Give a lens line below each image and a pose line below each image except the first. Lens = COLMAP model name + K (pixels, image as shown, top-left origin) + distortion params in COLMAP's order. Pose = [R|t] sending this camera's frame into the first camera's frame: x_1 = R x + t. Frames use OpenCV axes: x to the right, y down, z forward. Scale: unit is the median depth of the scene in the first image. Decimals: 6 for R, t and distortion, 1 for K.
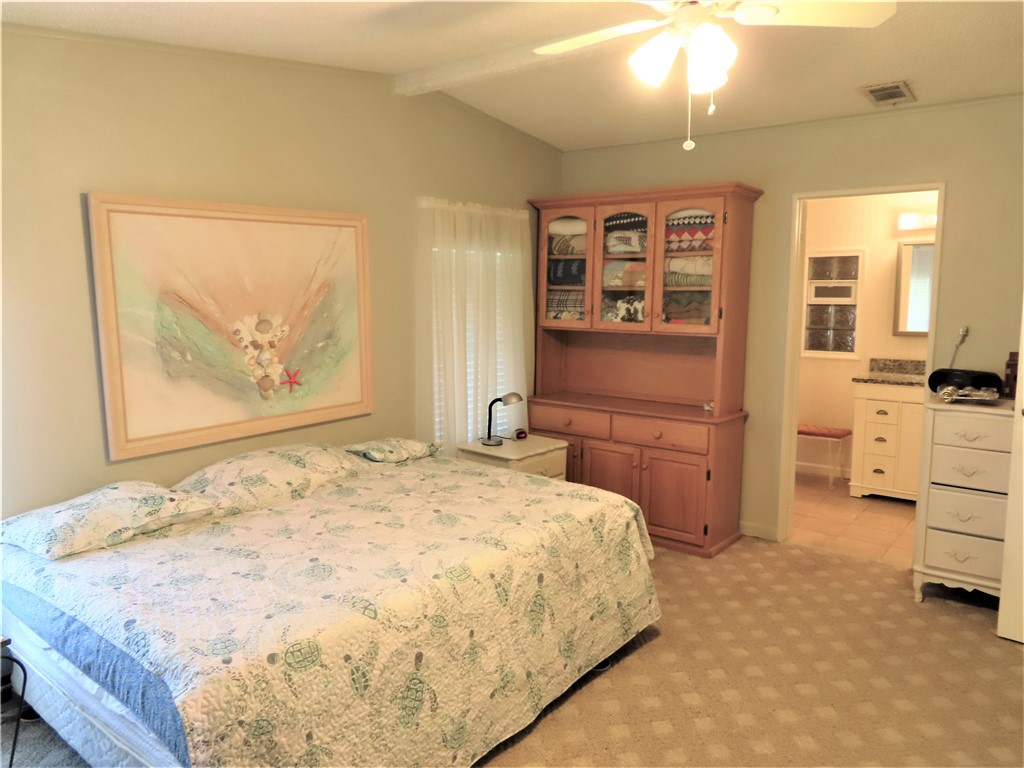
lens RADIAL K [[727.5, 0, 512.0], [0, 727.5, 384.0], [0, 0, 1]] dist [-0.016720, 0.008686]
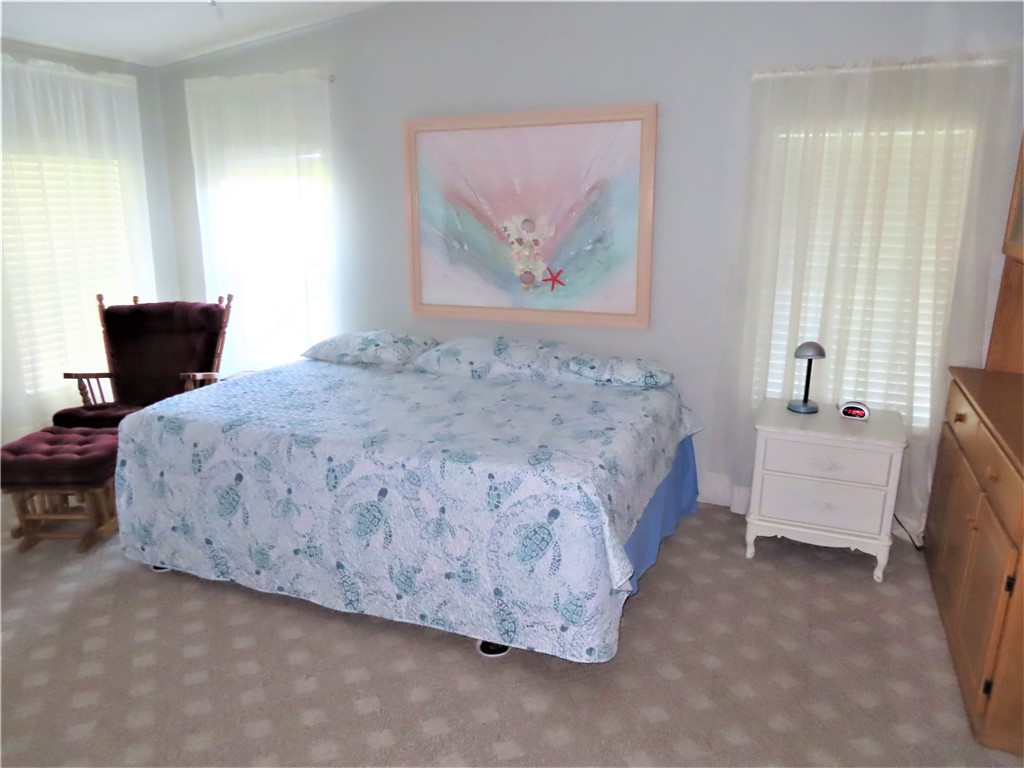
lens RADIAL K [[727.5, 0, 512.0], [0, 727.5, 384.0], [0, 0, 1]] dist [-0.016720, 0.008686]
pose [[0.267084, 0.234508, -0.934704, 0.790584], [-0.126296, 0.970091, 0.207298, -0.077190], [0.955361, 0.062684, 0.288713, 0.727942]]
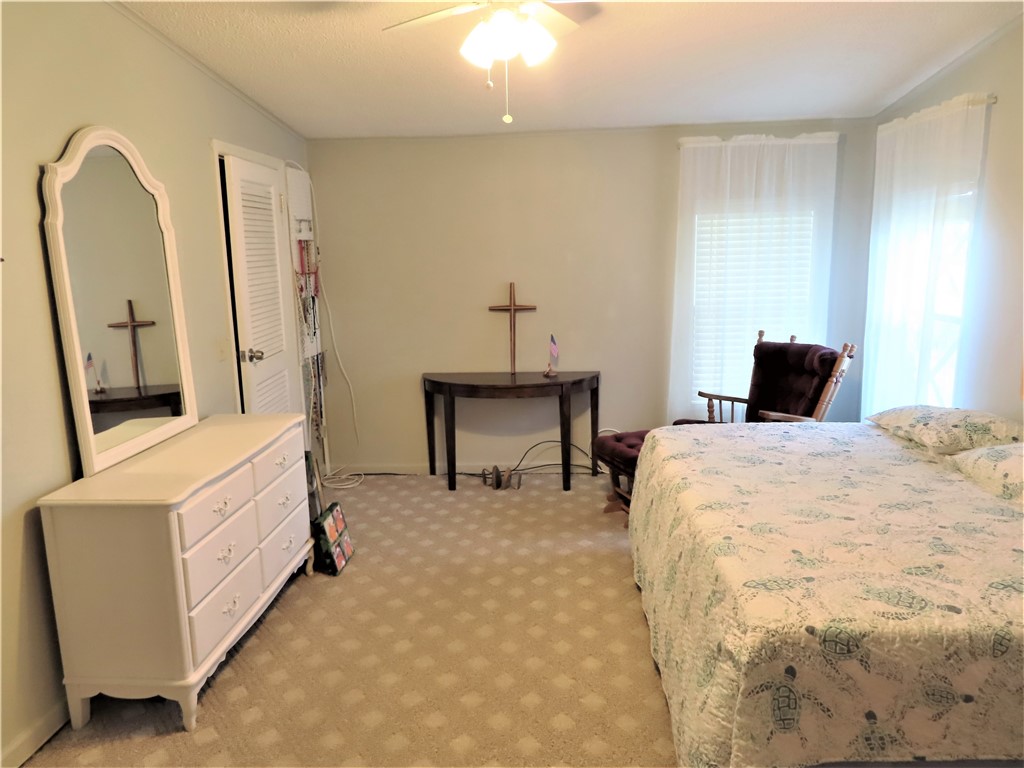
lens RADIAL K [[727.5, 0, 512.0], [0, 727.5, 384.0], [0, 0, 1]] dist [-0.016720, 0.008686]
pose [[-0.823253, 0.129229, -0.552769, 0.590842], [-0.043387, 0.956572, 0.288250, -0.172629], [0.566014, 0.261286, -0.781894, 1.291657]]
